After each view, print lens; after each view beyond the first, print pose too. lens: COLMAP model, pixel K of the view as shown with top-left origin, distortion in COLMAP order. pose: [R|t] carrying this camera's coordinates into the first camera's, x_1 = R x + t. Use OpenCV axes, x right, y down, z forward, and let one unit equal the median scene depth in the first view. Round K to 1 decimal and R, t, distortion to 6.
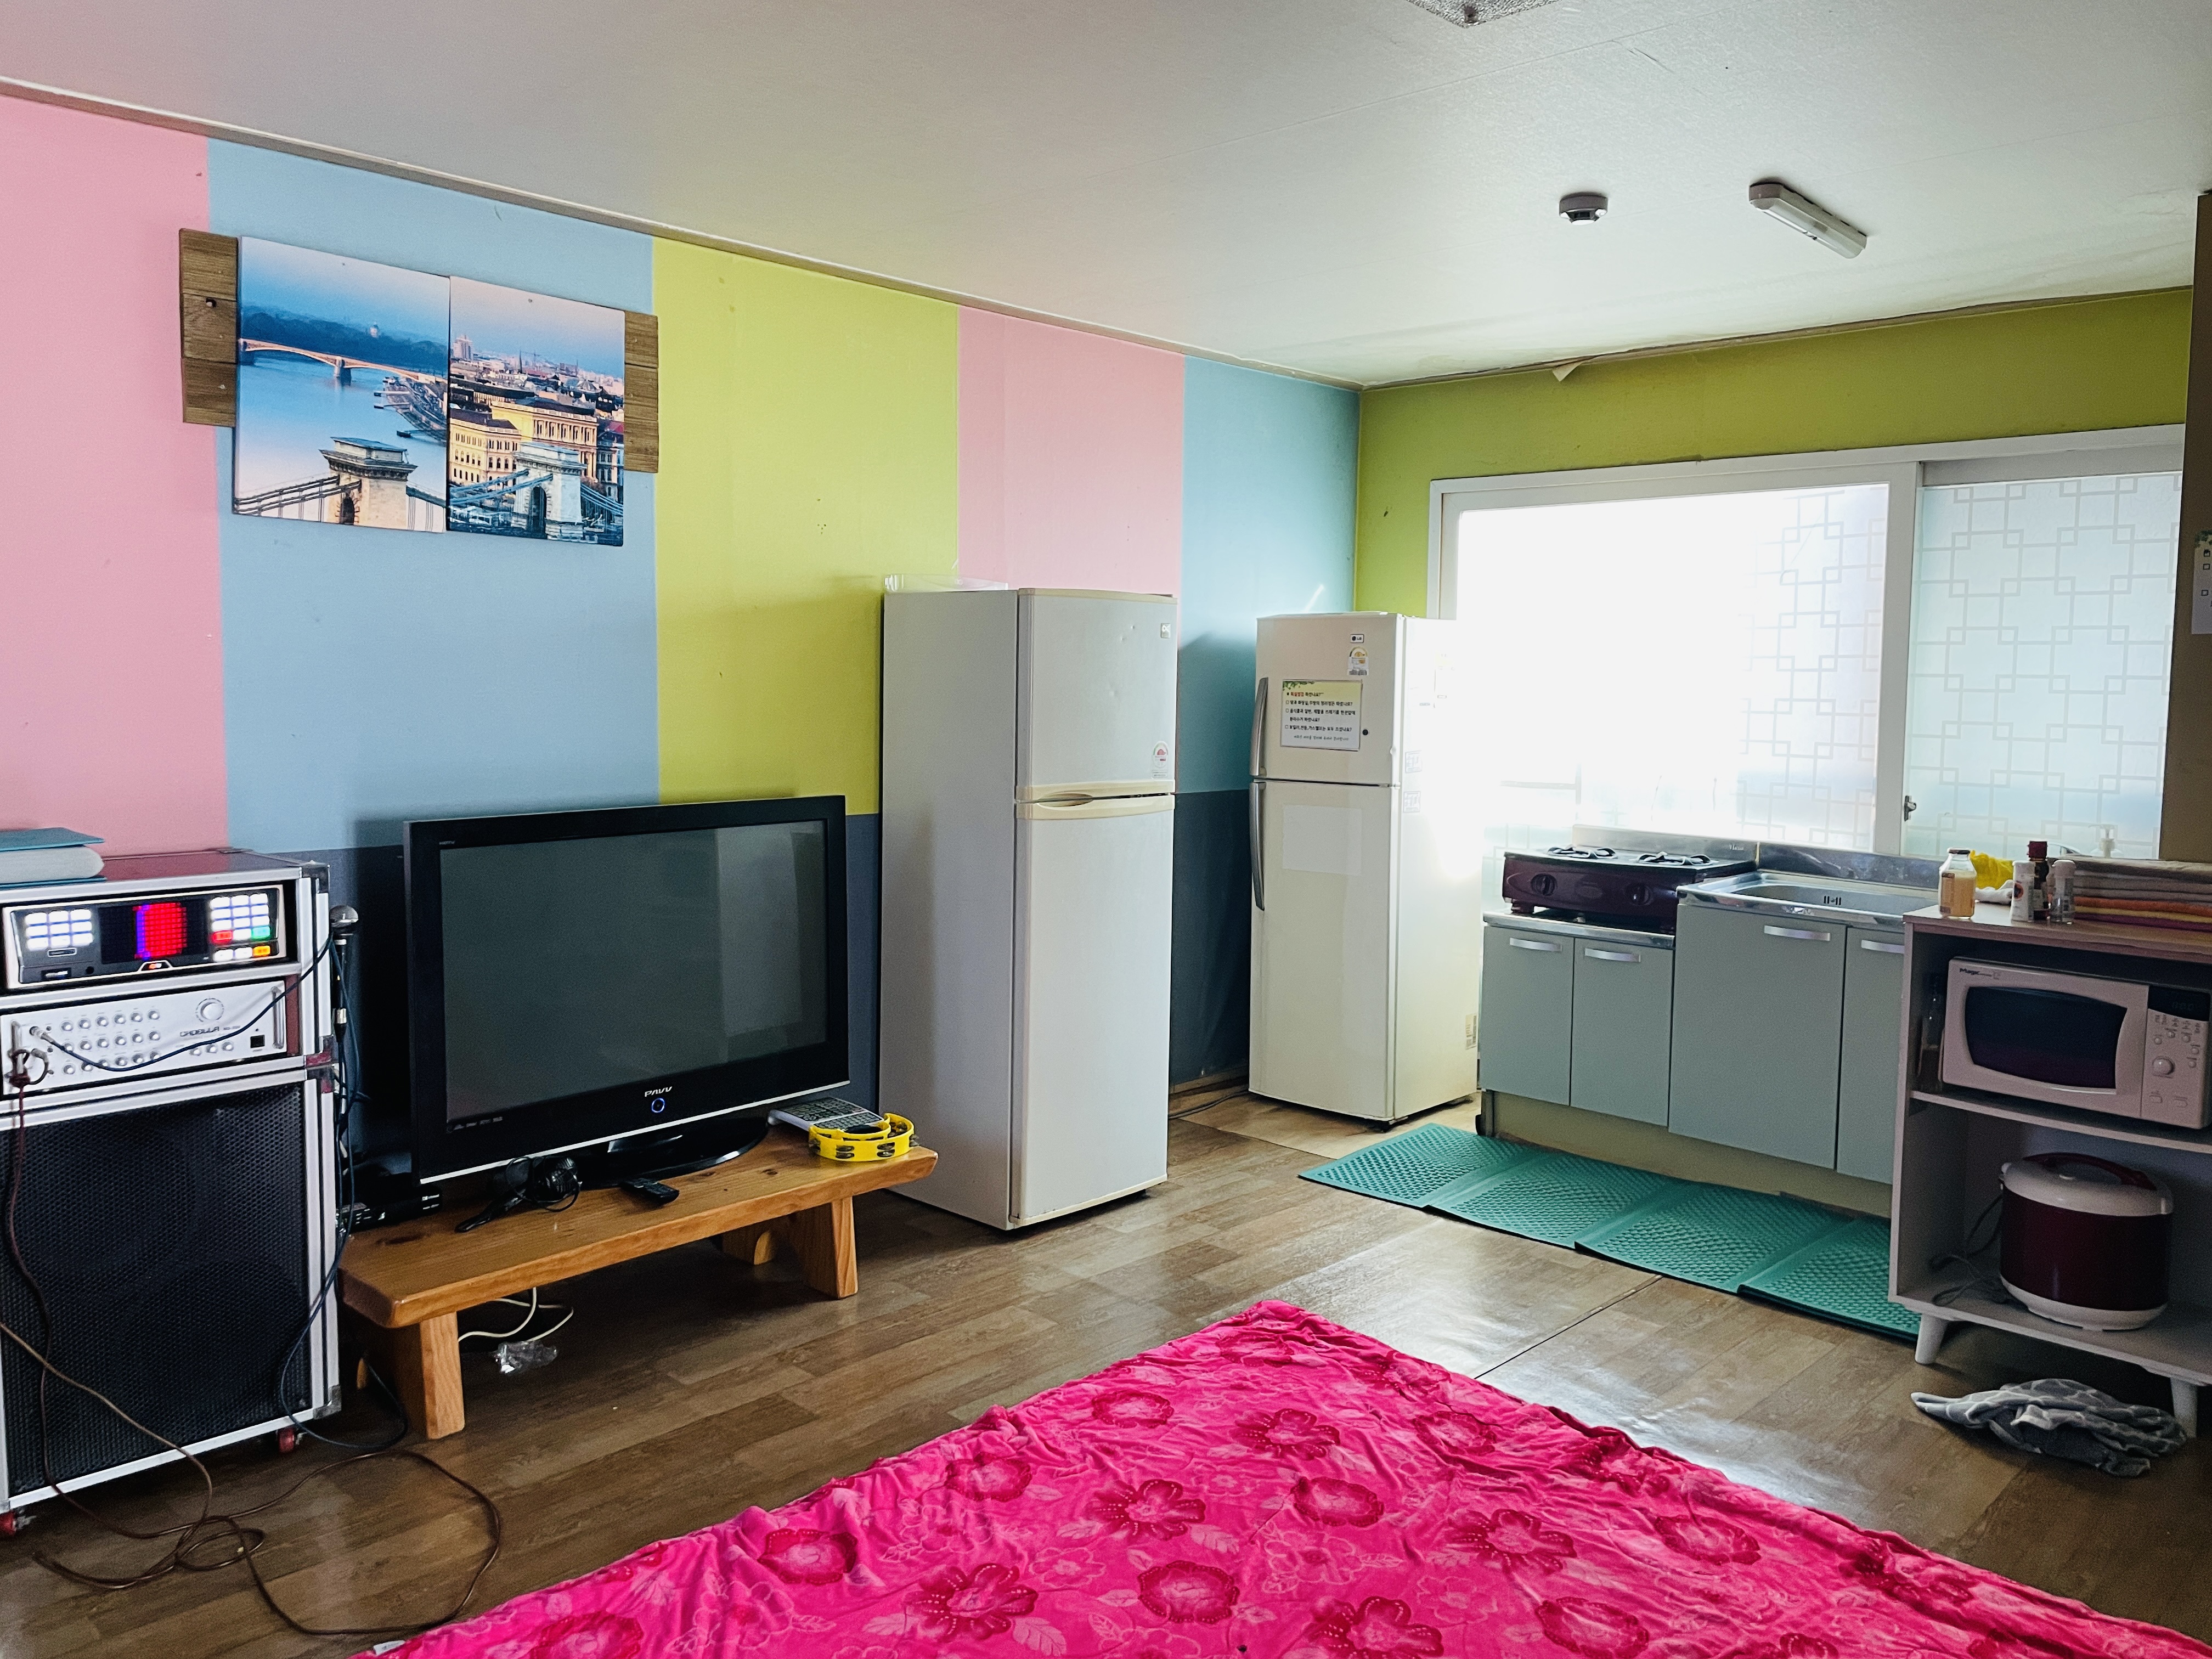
lens RADIAL K [[1640.3, 0, 1116.8], [0, 1640.3, 802.0], [0, 0, 1]] dist [0.083113, -0.116882]
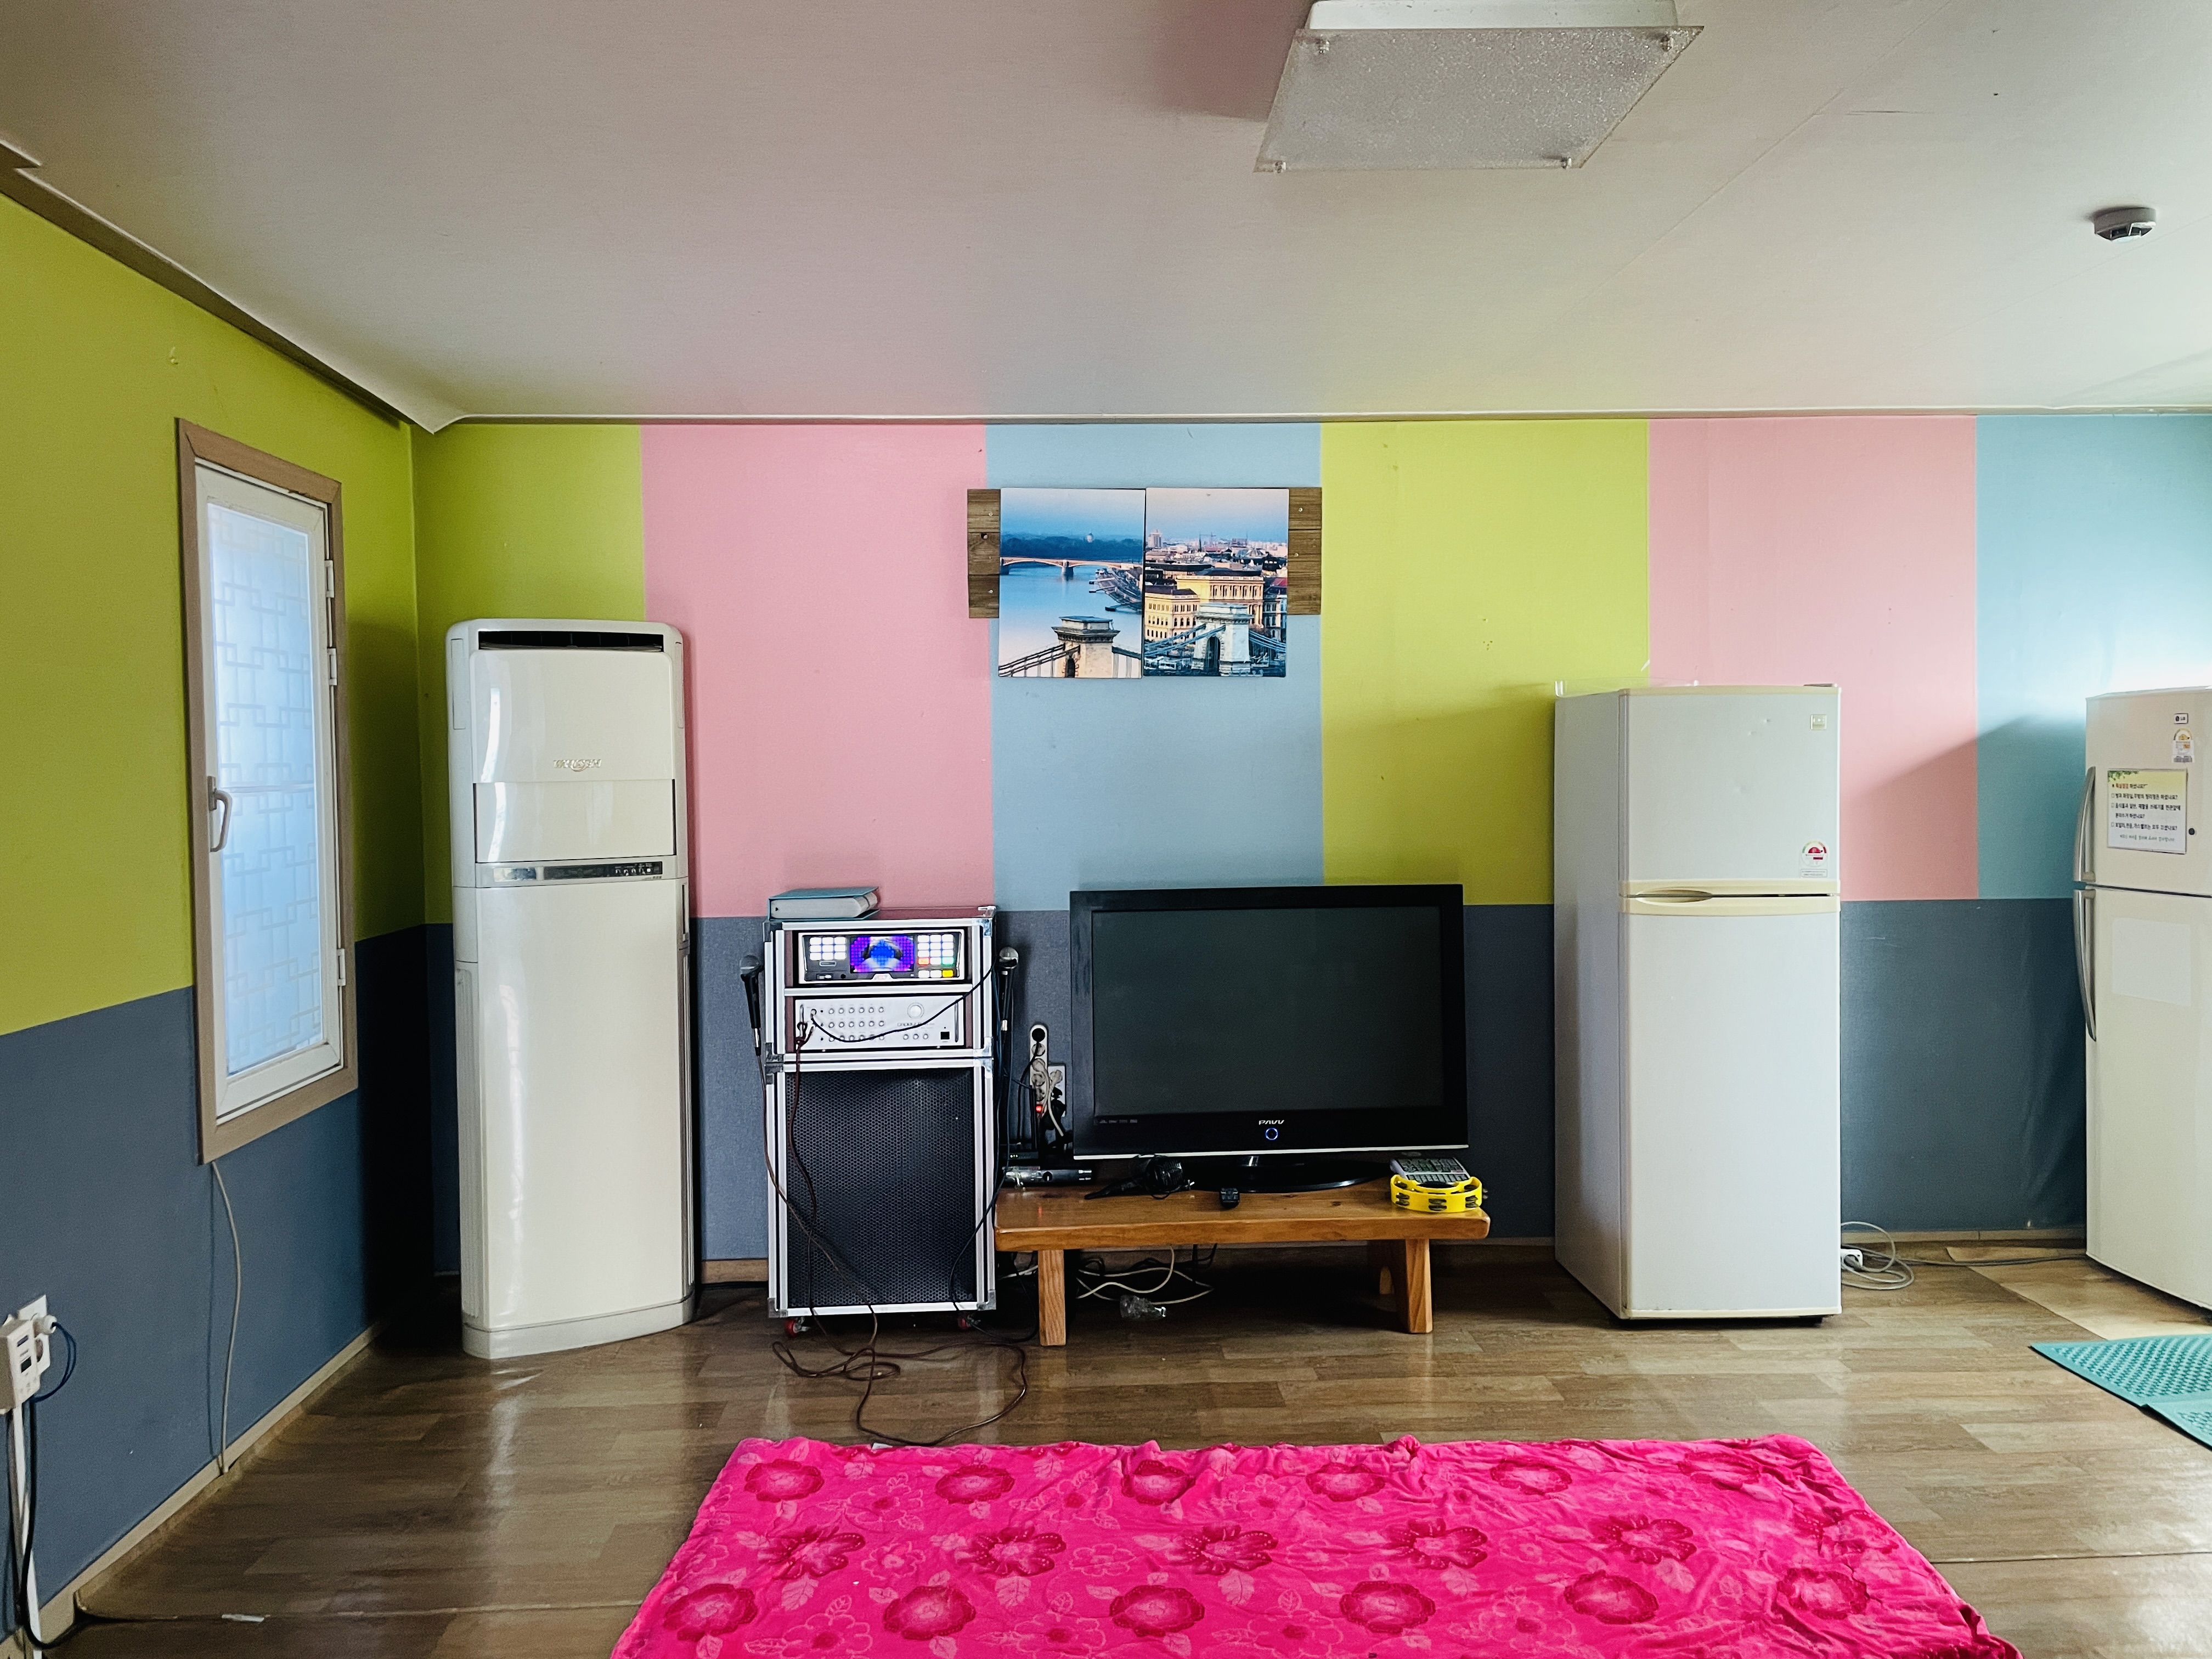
lens RADIAL K [[1640.3, 0, 1116.8], [0, 1640.3, 802.0], [0, 0, 1]] dist [0.083113, -0.116882]
pose [[0.722024, -0.007374, -0.691829, 0.498879], [-0.034177, 0.998342, -0.046309, -0.000124], [0.691023, 0.057081, 0.720575, 0.037539]]
